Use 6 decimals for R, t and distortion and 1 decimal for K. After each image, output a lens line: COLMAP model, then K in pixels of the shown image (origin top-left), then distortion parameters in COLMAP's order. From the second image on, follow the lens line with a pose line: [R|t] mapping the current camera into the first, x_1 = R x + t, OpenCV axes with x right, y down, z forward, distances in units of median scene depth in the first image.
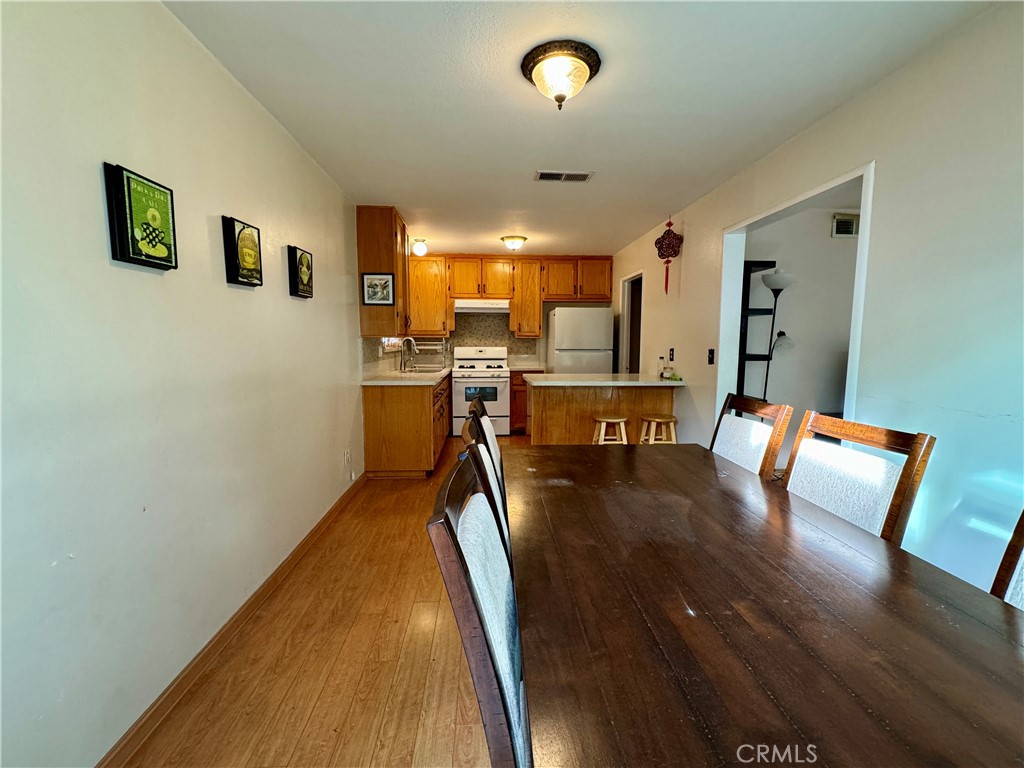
lens RADIAL K [[447.3, 0, 514.4], [0, 447.3, 386.9], [0, 0, 1]] dist [-0.001042, -0.000030]
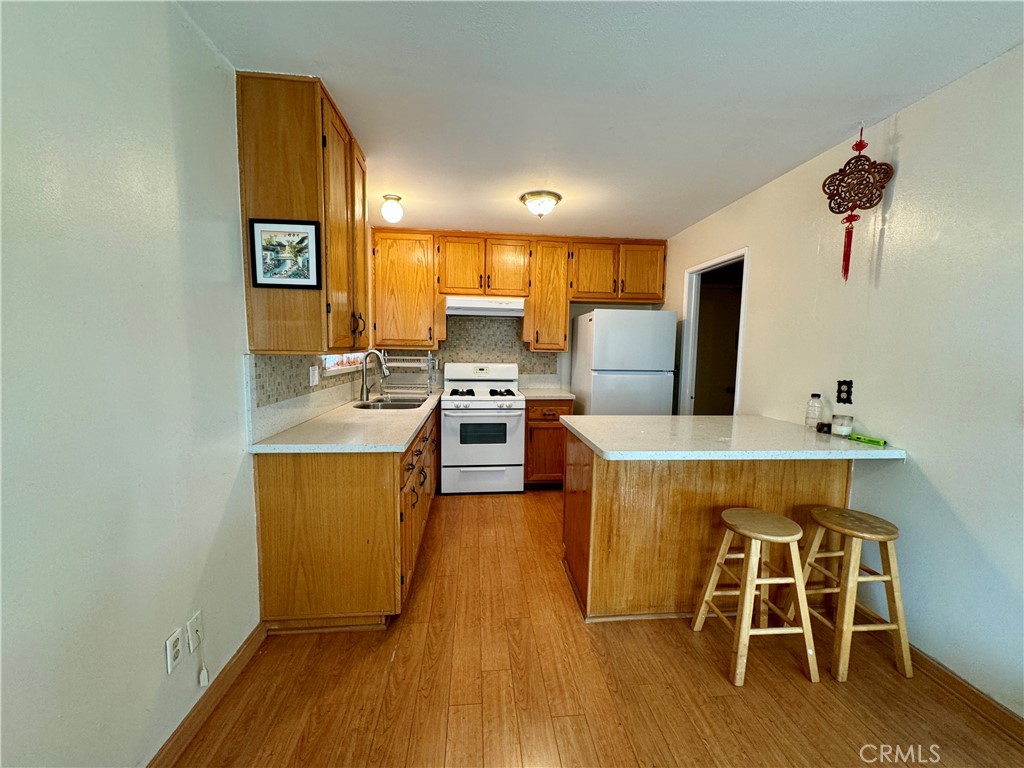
lens RADIAL K [[409.5, 0, 514.0], [0, 409.5, 385.1], [0, 0, 1]] dist [0.002819, 0.000296]
pose [[0.999384, 0.010247, 0.033559, -0.055521], [-0.009771, 0.999850, -0.014311, -0.056324], [-0.033701, 0.013974, 0.999334, 0.417915]]
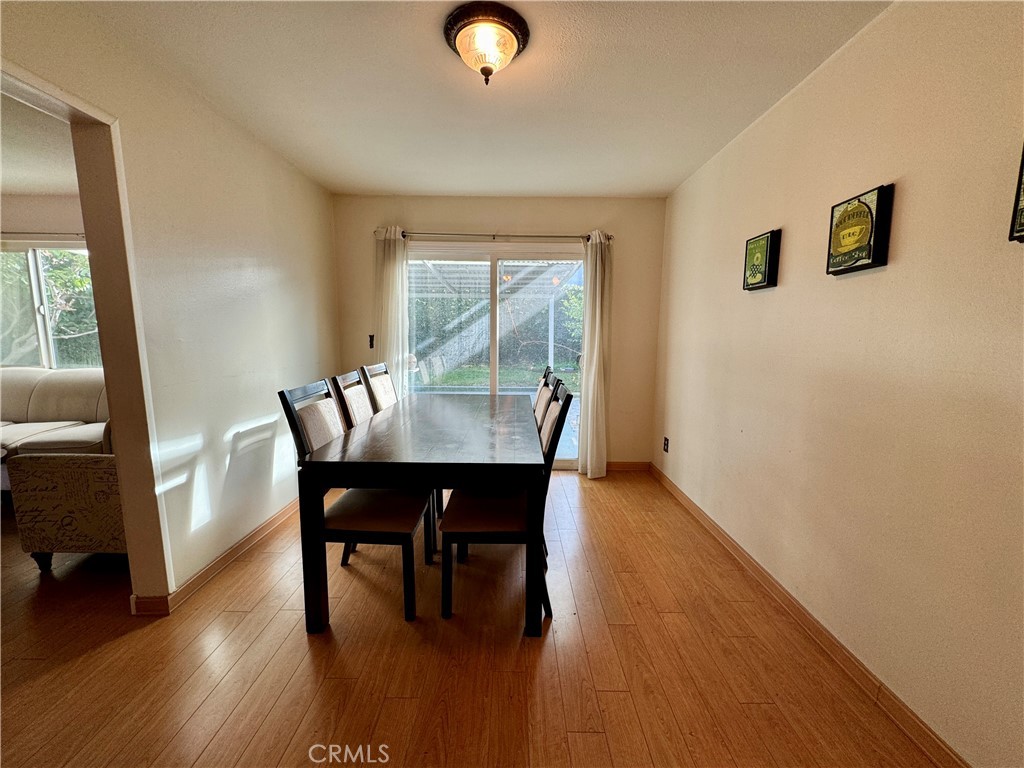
lens RADIAL K [[409.5, 0, 514.9], [0, 409.5, 380.2], [0, 0, 1]] dist [0.002819, 0.000296]
pose [[-0.997840, -0.022131, 0.061844, -0.024754], [-0.007406, 0.973435, 0.228845, -0.209134], [-0.065266, 0.227893, -0.971496, 1.913620]]
